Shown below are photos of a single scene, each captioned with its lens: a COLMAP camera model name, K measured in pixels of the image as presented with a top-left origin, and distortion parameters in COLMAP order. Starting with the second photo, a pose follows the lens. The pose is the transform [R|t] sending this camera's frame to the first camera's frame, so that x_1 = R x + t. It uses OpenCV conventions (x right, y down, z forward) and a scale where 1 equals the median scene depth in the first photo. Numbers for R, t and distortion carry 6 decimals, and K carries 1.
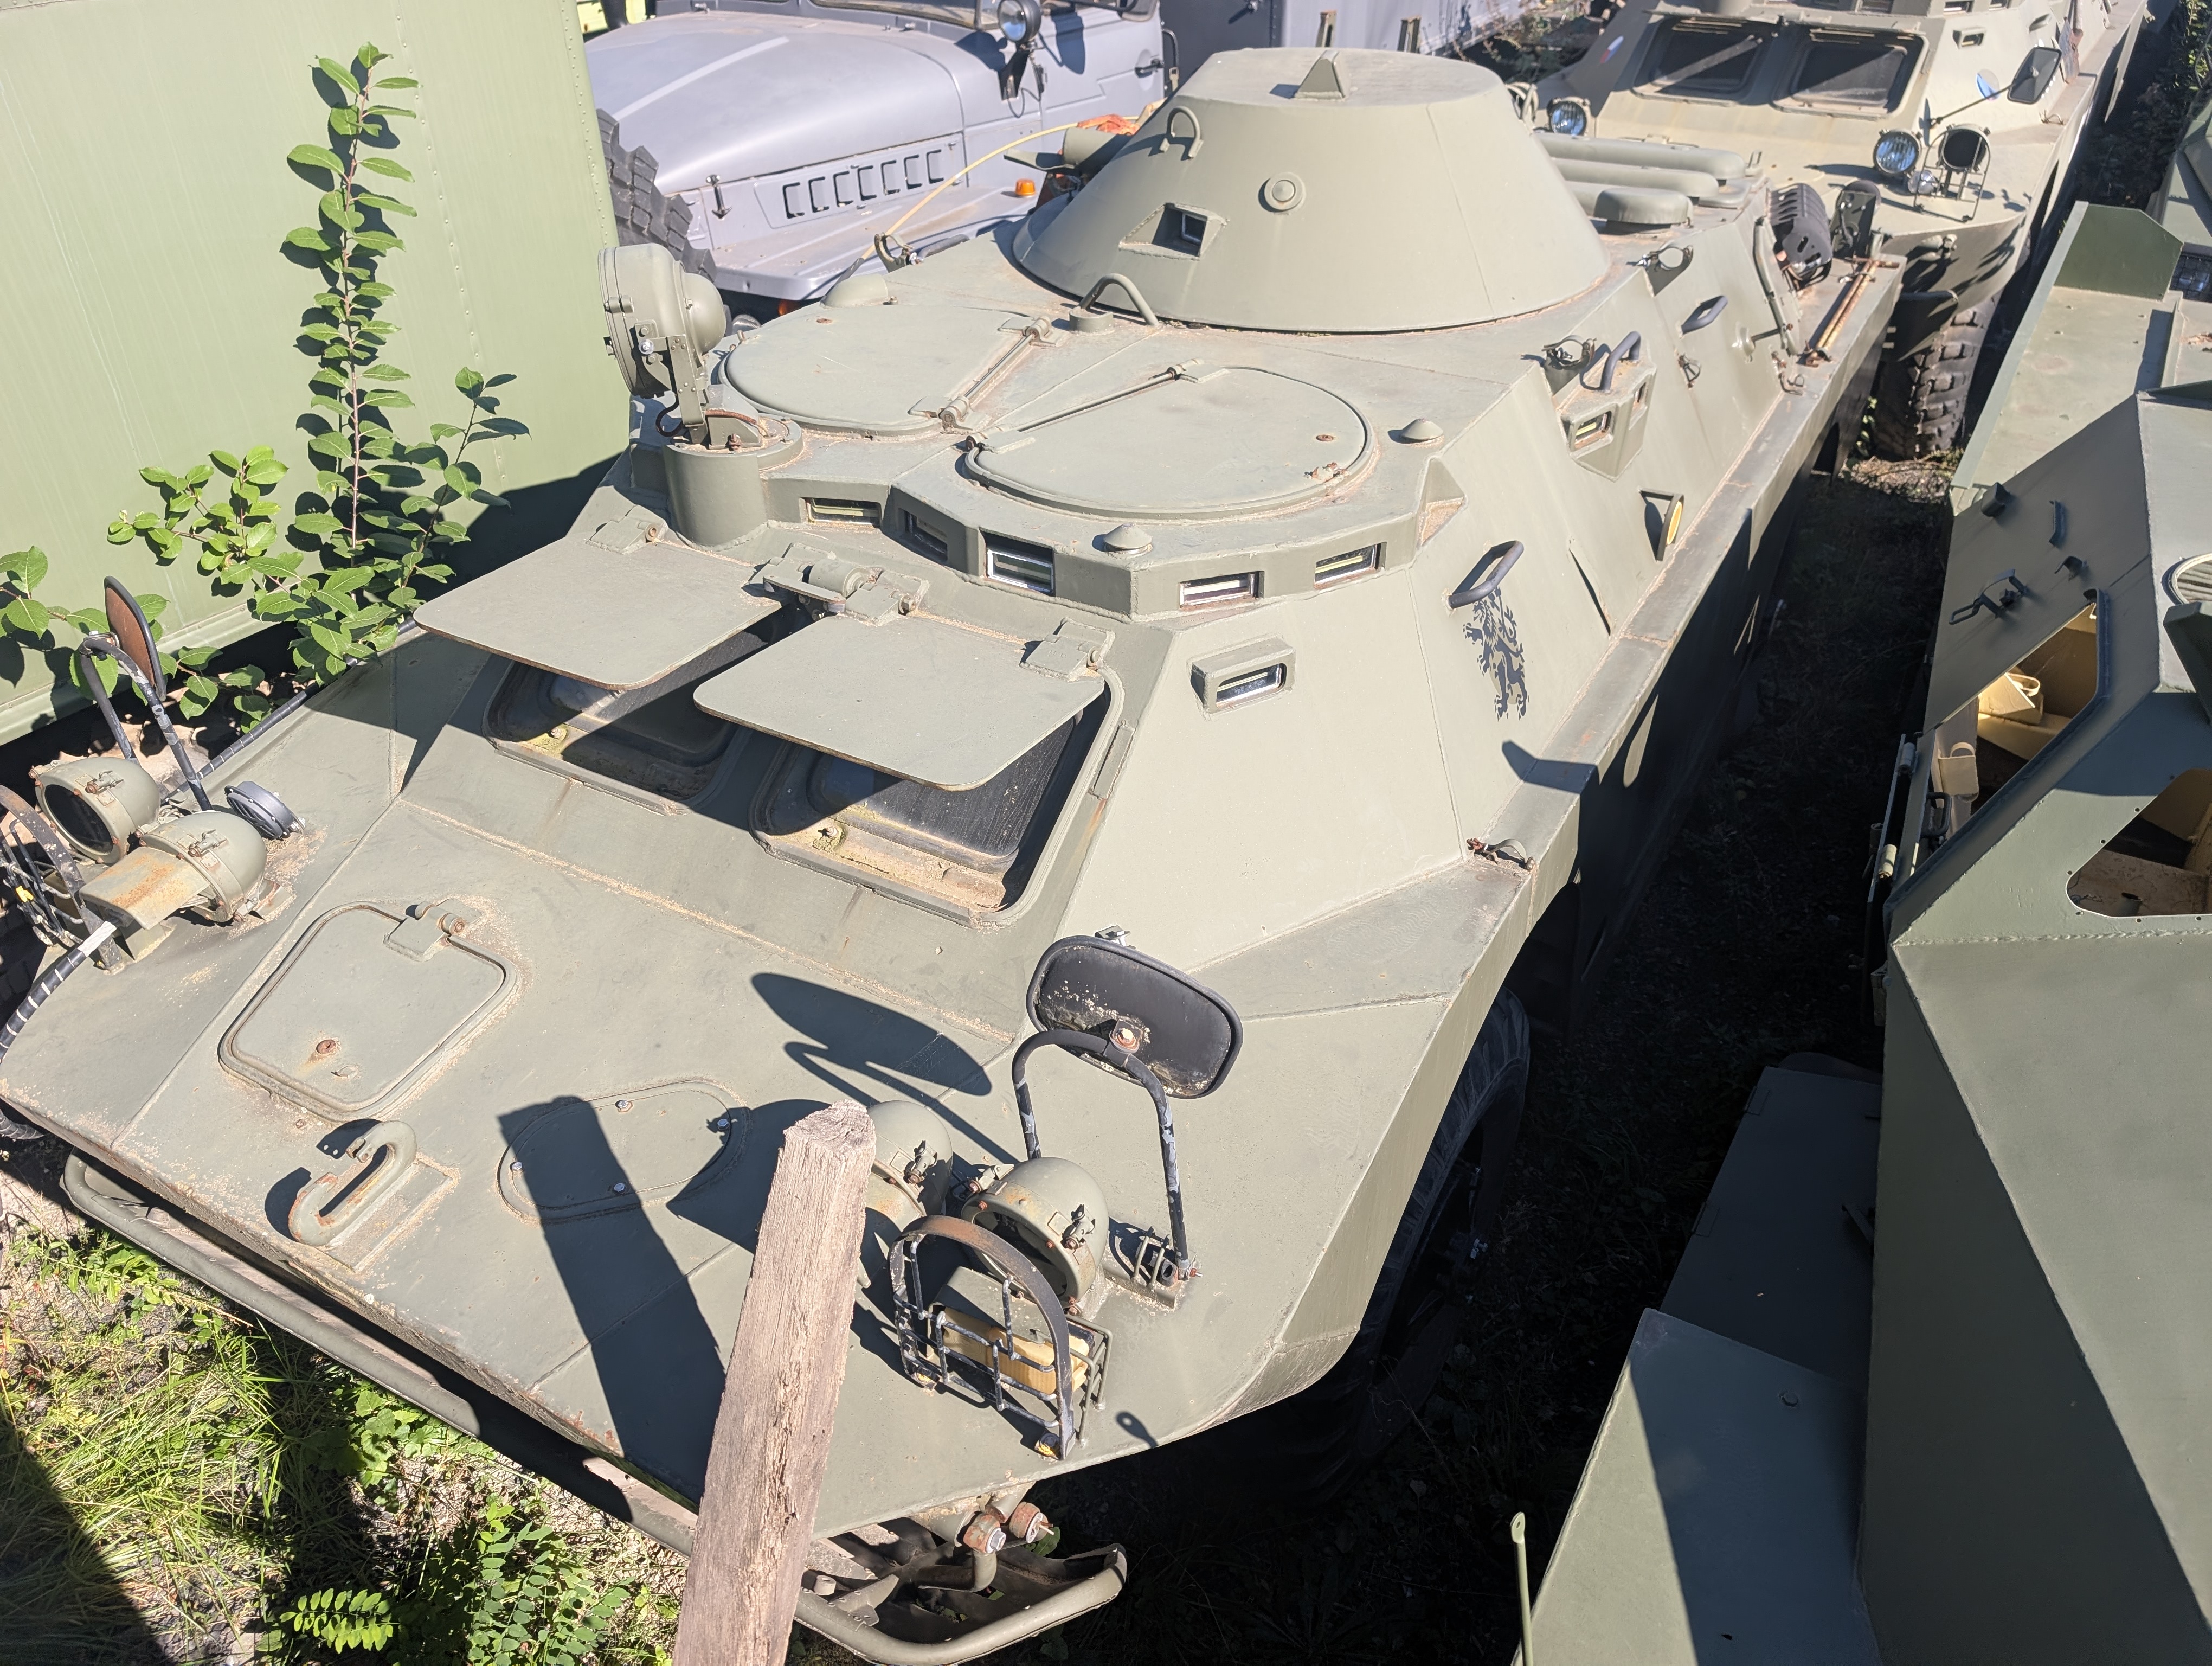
lens RADIAL K [[1602.9, 0, 1106.0], [0, 1602.9, 833.0], [0, 0, 1]] dist [-0.003436, -0.000737]
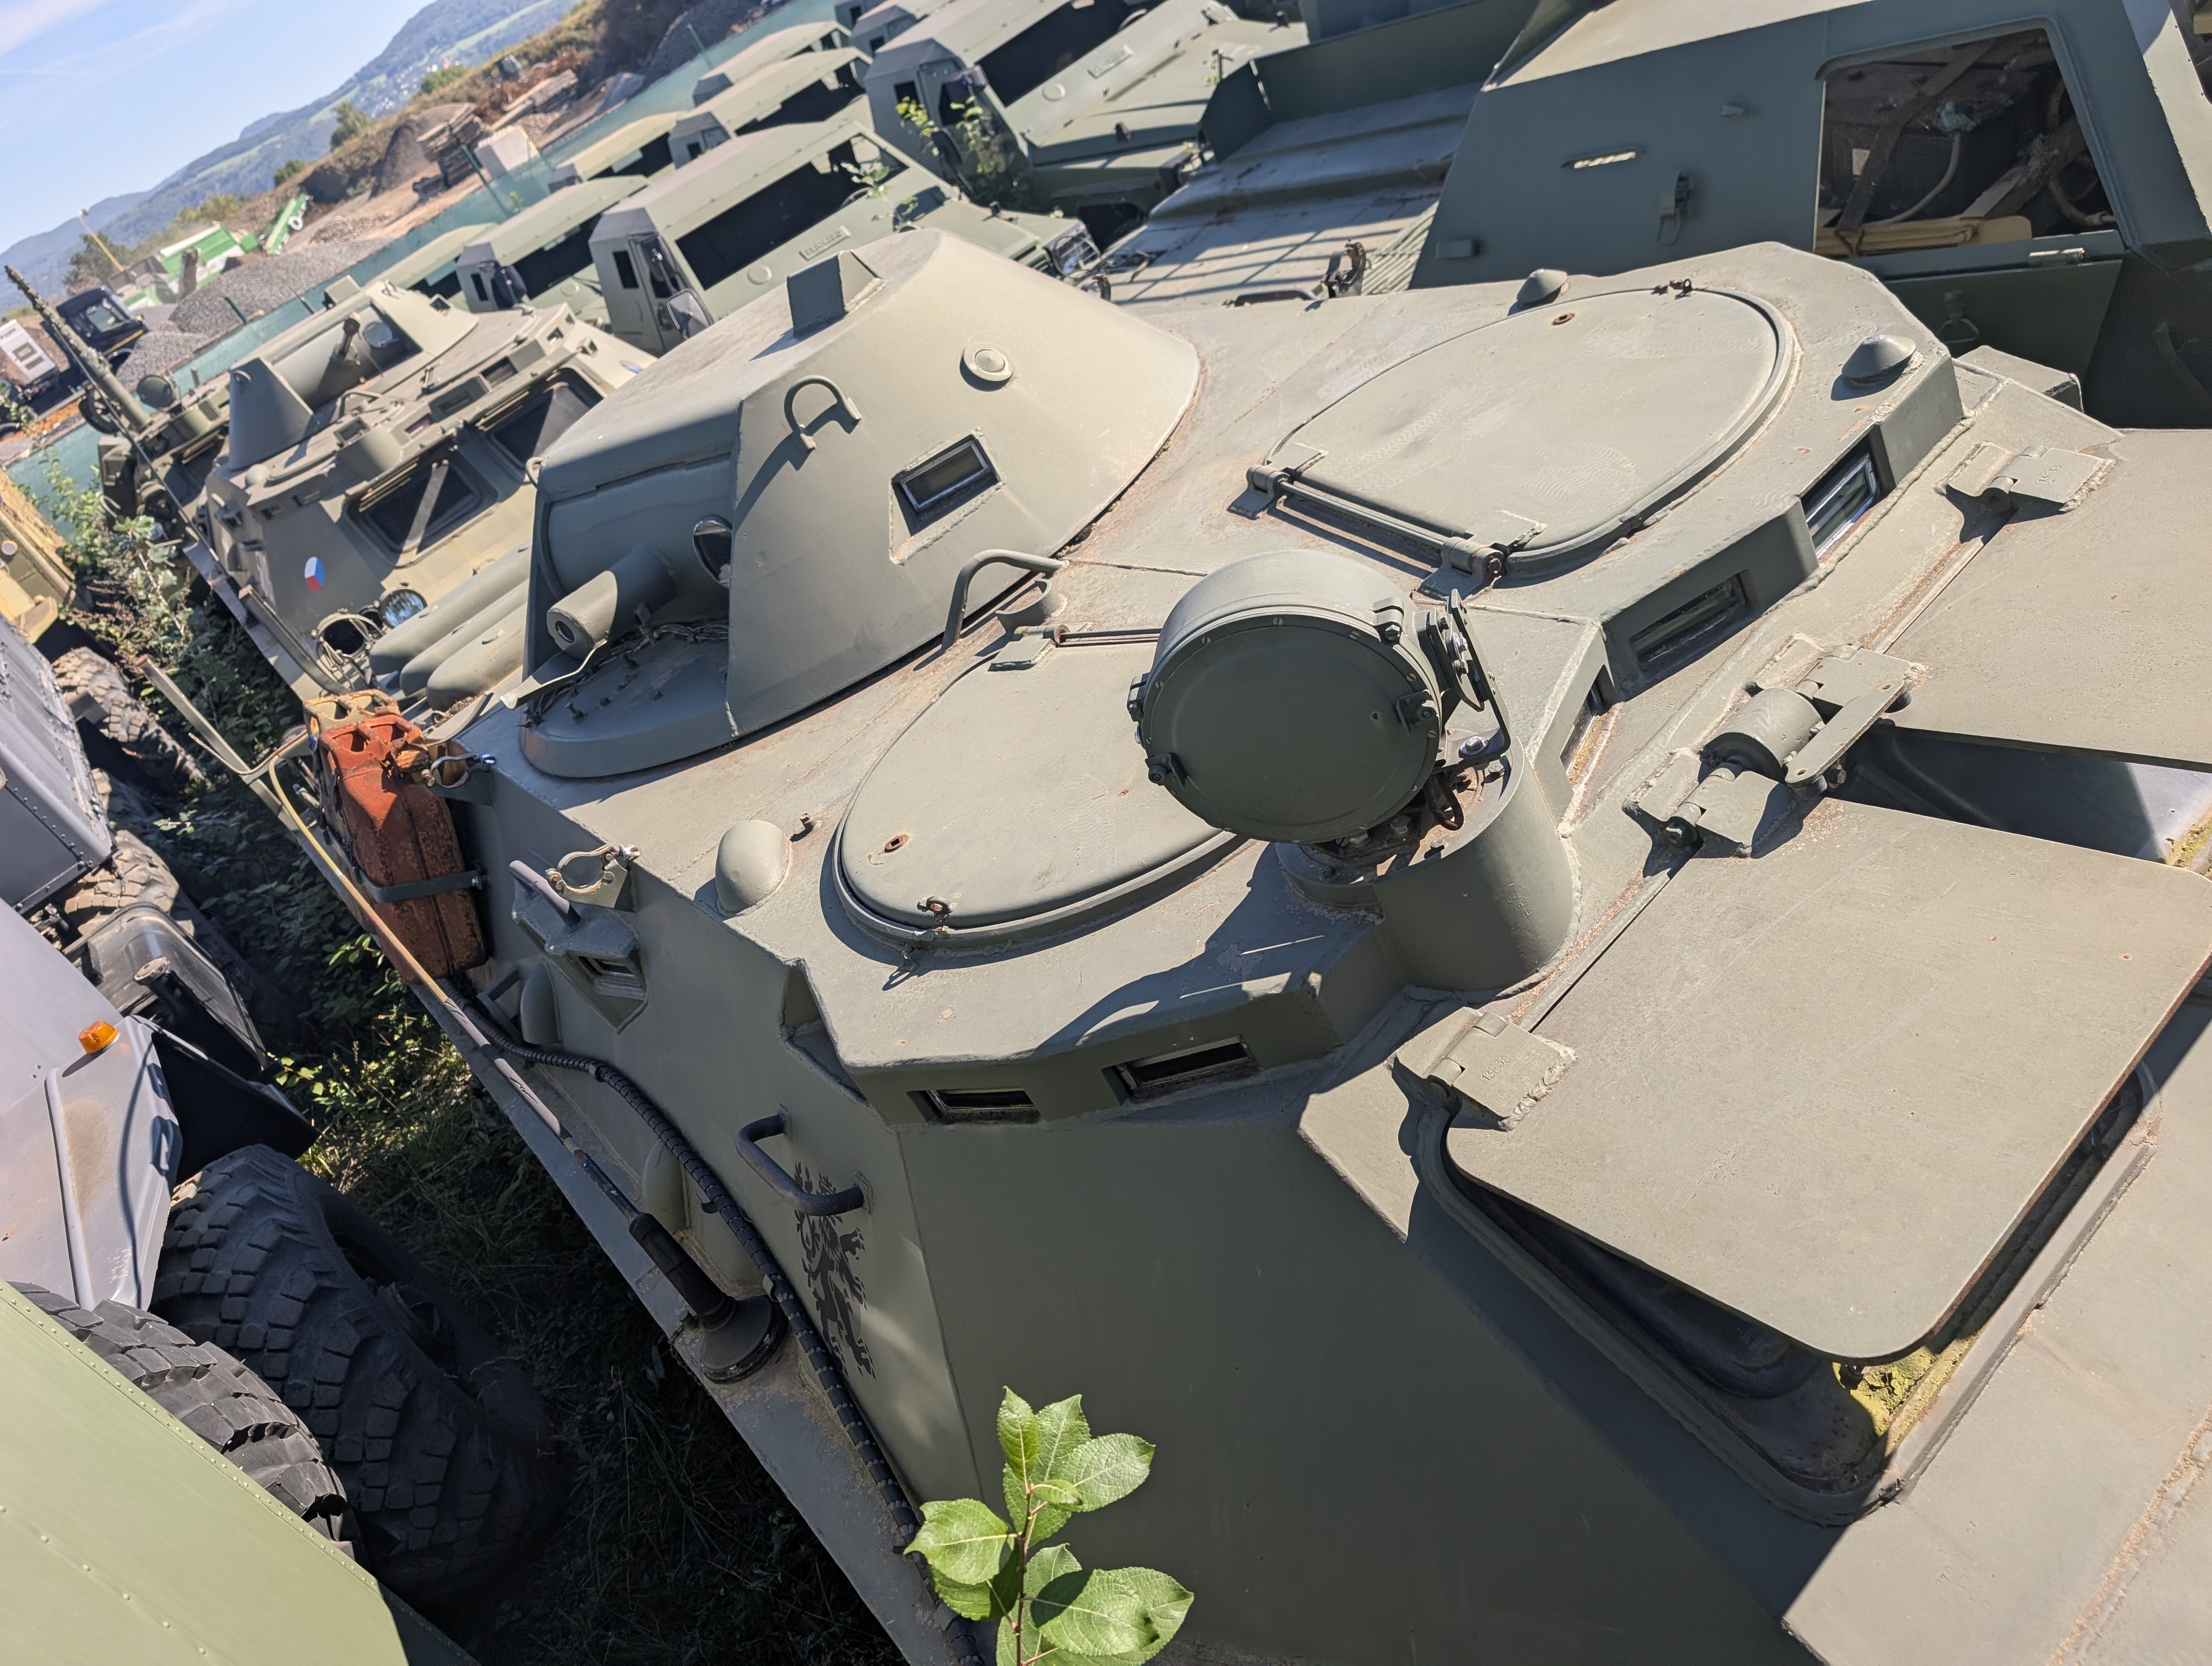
lens RADIAL K [[1602.9, 0, 1106.0], [0, 1602.9, 833.0], [0, 0, 1]] dist [-0.003436, -0.000737]
pose [[0.344958, -0.643256, 0.683539, -0.672662], [0.827603, 0.552004, 0.101811, -0.392915], [-0.442807, 0.530578, 0.722779, 0.690645]]
